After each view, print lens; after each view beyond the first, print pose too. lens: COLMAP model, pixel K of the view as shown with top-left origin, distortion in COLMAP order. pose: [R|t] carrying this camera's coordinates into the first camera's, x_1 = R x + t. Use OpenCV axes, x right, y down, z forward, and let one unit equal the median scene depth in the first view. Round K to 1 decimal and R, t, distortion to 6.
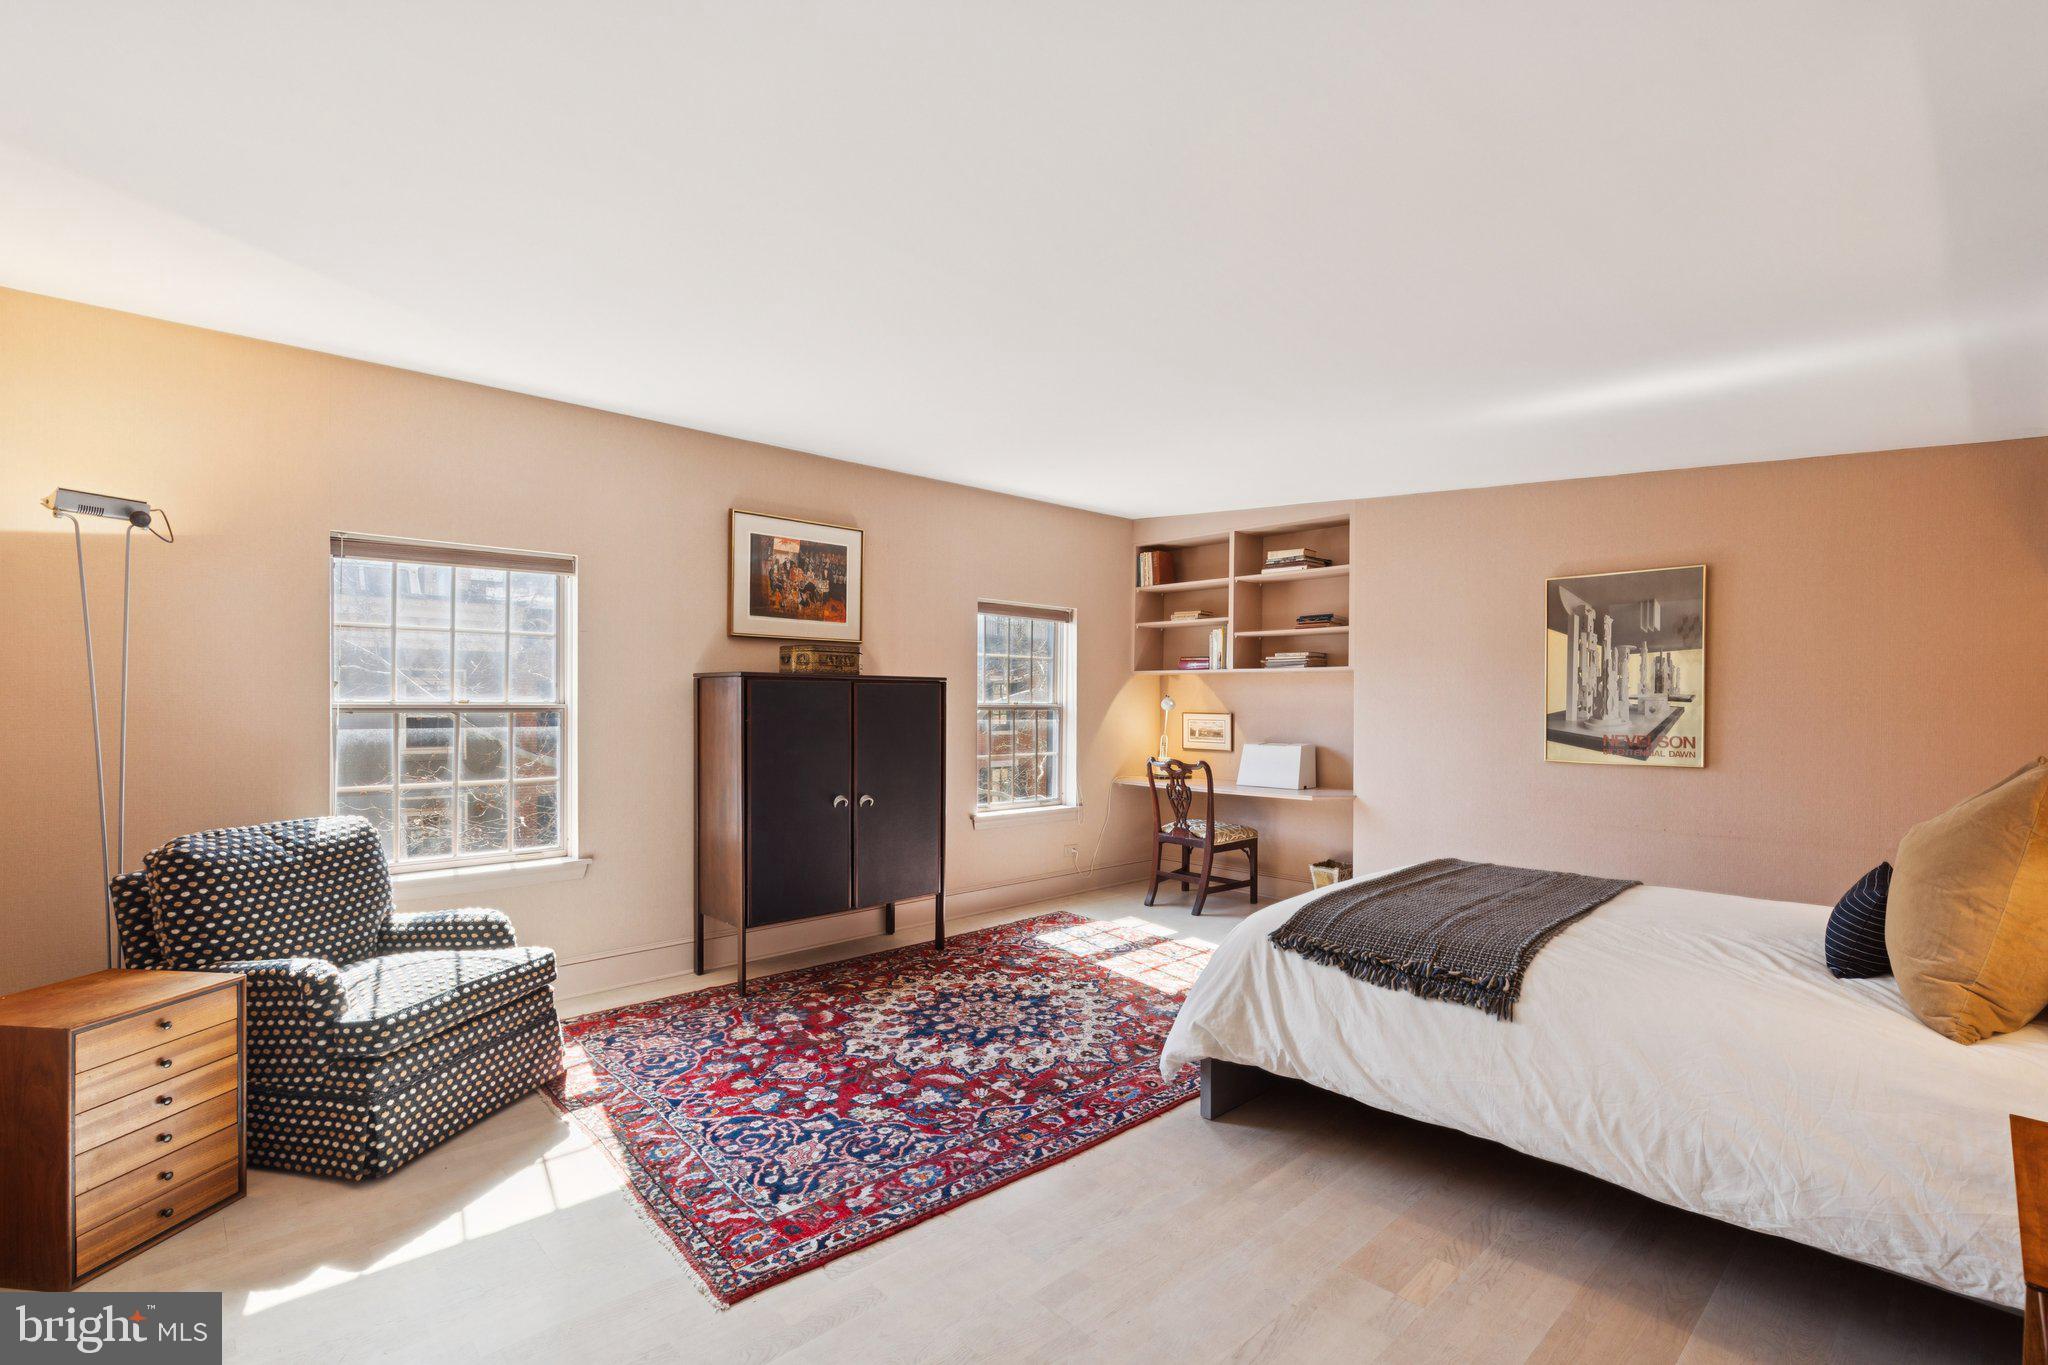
lens RADIAL K [[922.4, 0, 1026.7], [0, 922.4, 693.3], [0, 0, 1]] dist [0.003002, 0.000602]
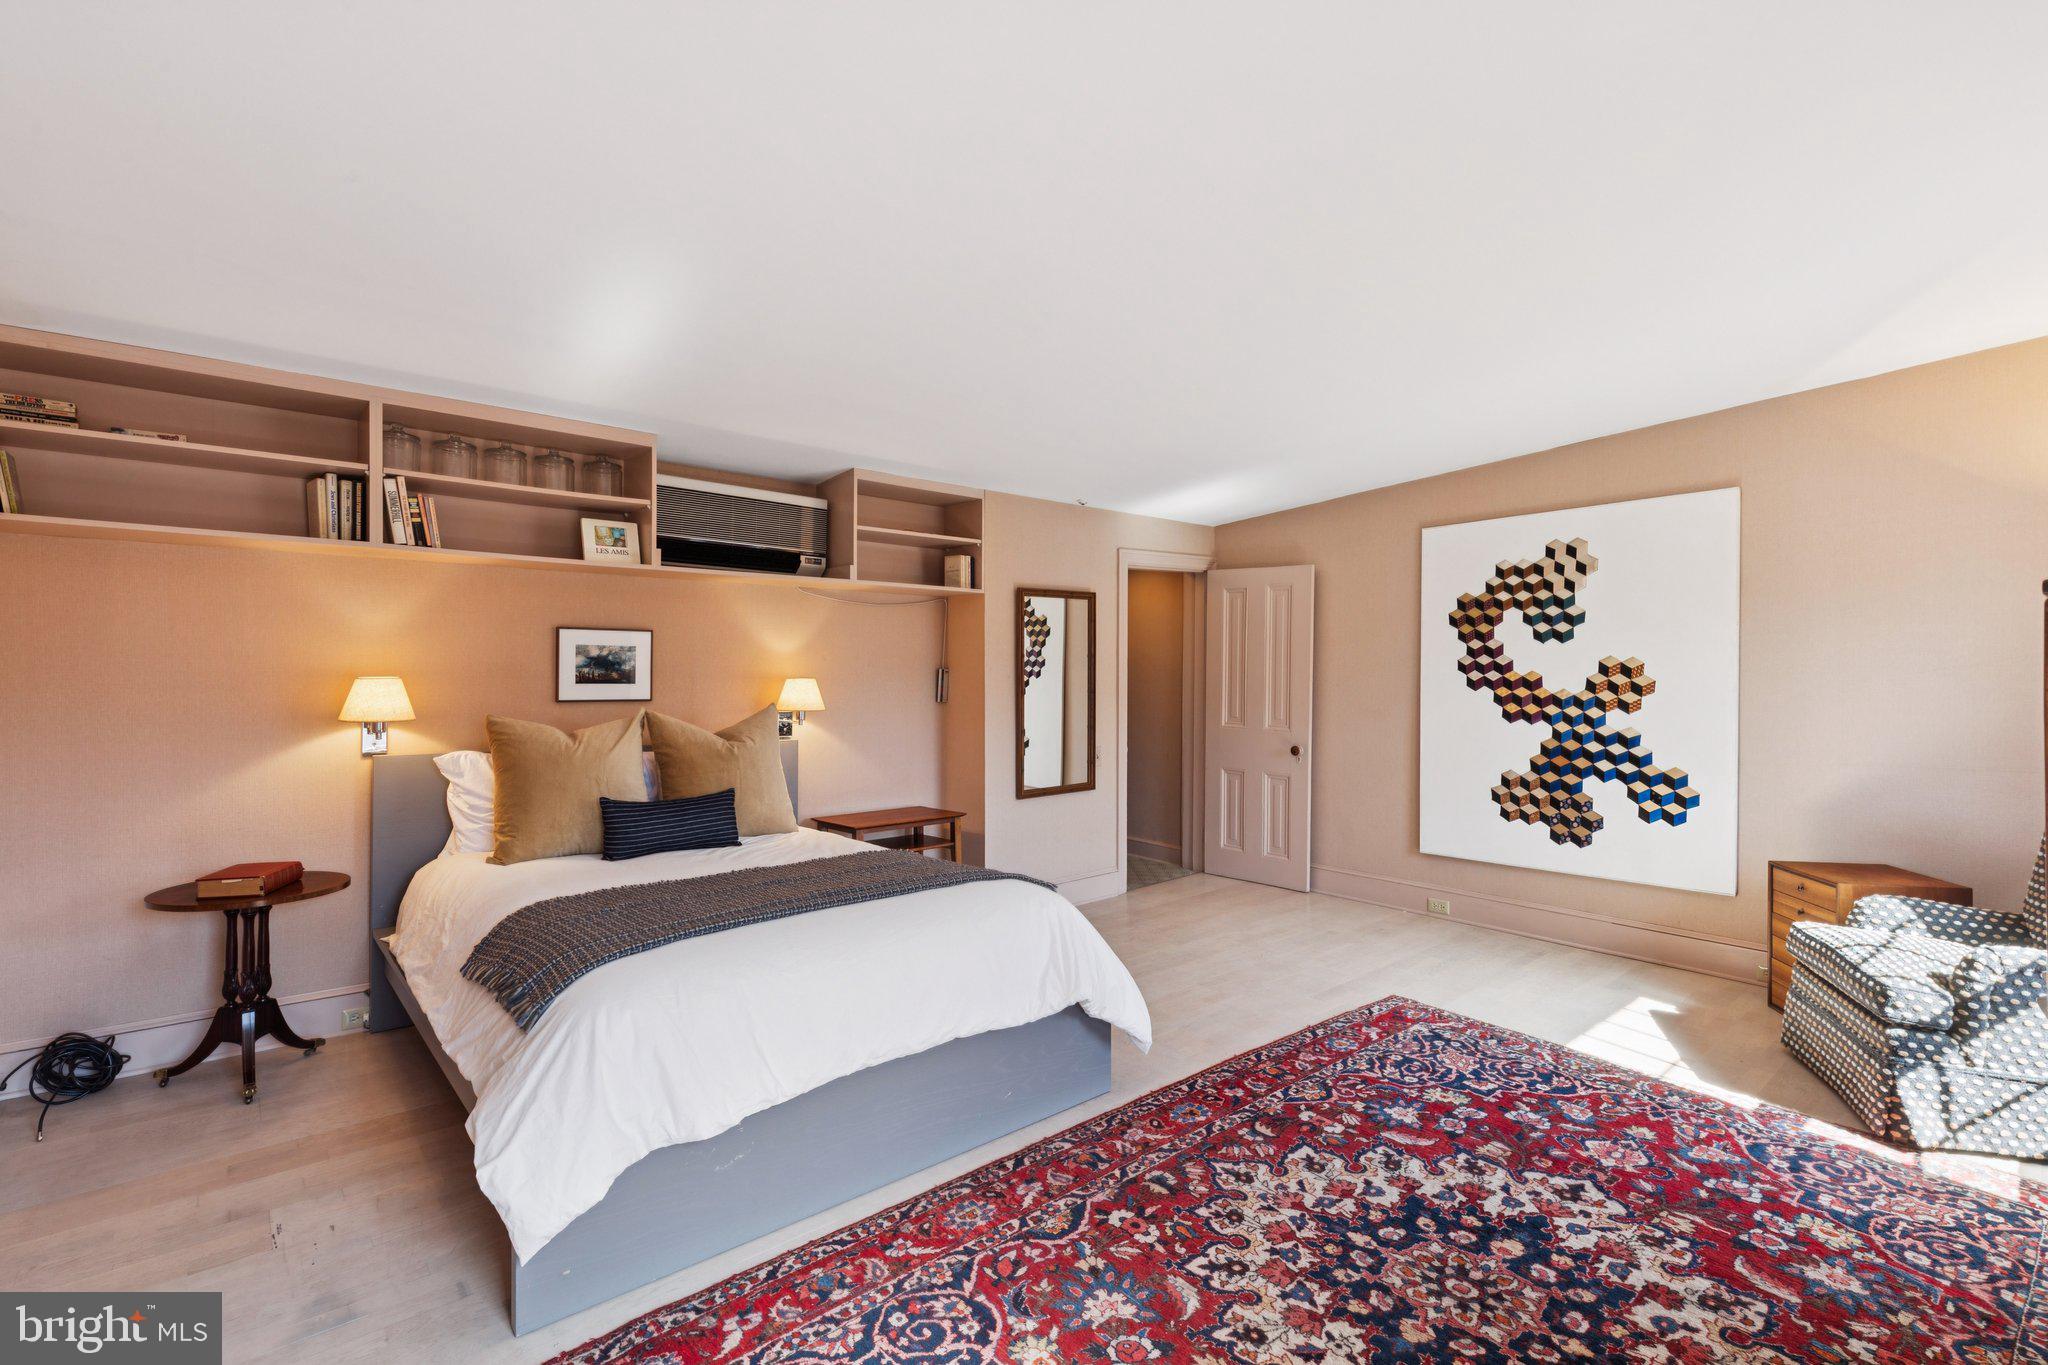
lens RADIAL K [[922.4, 0, 1020.6], [0, 922.4, 682.2], [0, 0, 1]] dist [0.003002, 0.000602]
pose [[-0.998501, -0.005842, 0.054422, 0.204668], [-0.005911, 0.999982, -0.001117, 0.011852], [-0.054415, -0.001437, -0.998517, 1.755864]]
